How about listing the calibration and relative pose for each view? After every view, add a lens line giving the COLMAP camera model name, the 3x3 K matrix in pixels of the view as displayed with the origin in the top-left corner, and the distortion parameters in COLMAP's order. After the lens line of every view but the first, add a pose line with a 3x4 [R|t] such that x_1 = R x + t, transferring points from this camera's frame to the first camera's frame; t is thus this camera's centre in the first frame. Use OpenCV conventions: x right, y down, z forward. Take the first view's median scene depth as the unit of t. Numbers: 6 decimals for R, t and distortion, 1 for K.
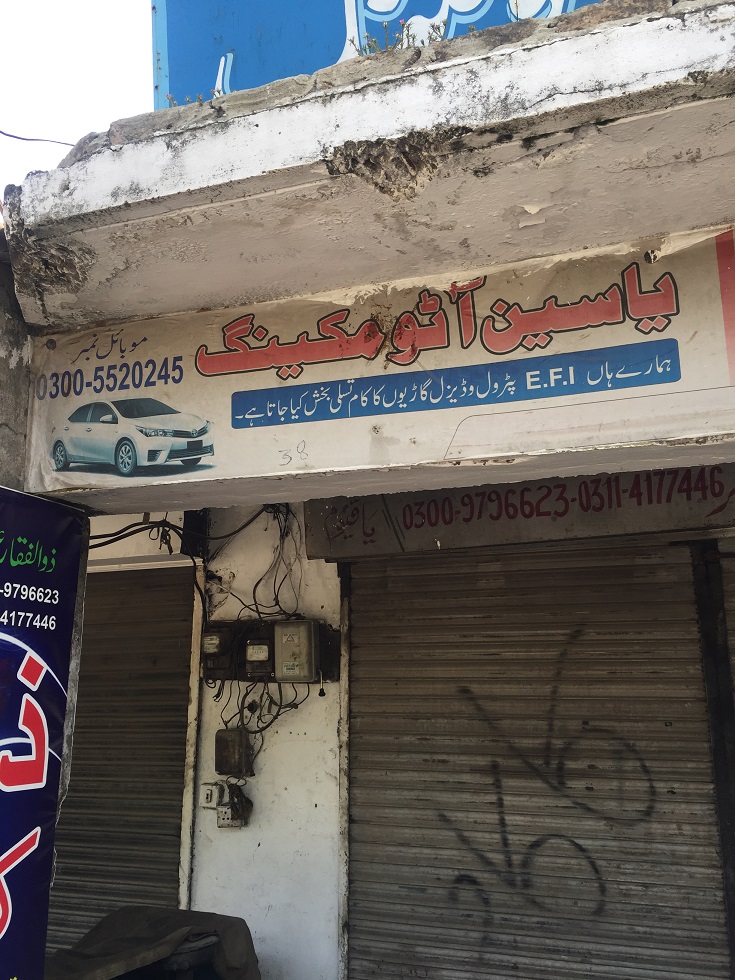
lens RADIAL K [[841.6, 0, 369.6], [0, 841.6, 487.9], [0, 0, 1]] dist [0.077997, -0.101442]
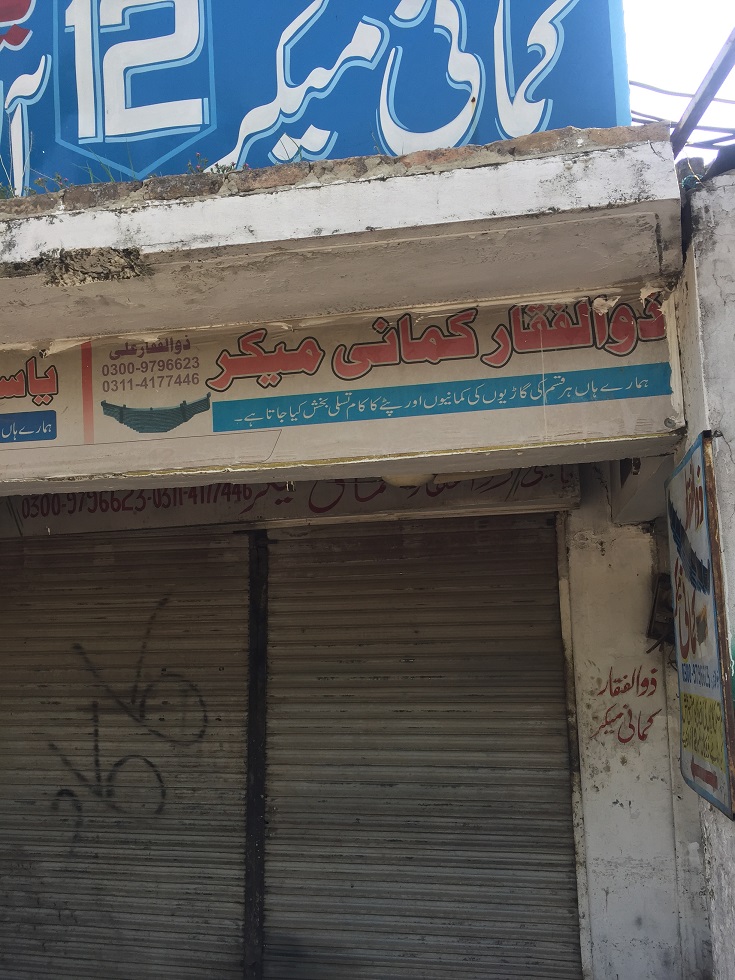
lens RADIAL K [[841.6, 0, 368.5], [0, 841.6, 489.7], [0, 0, 1]] dist [0.077997, -0.101442]
pose [[0.989240, 0.019710, 0.144967, 0.374026], [-0.026247, 0.998717, 0.043318, -0.061865], [-0.143928, -0.046657, 0.988488, -0.311259]]
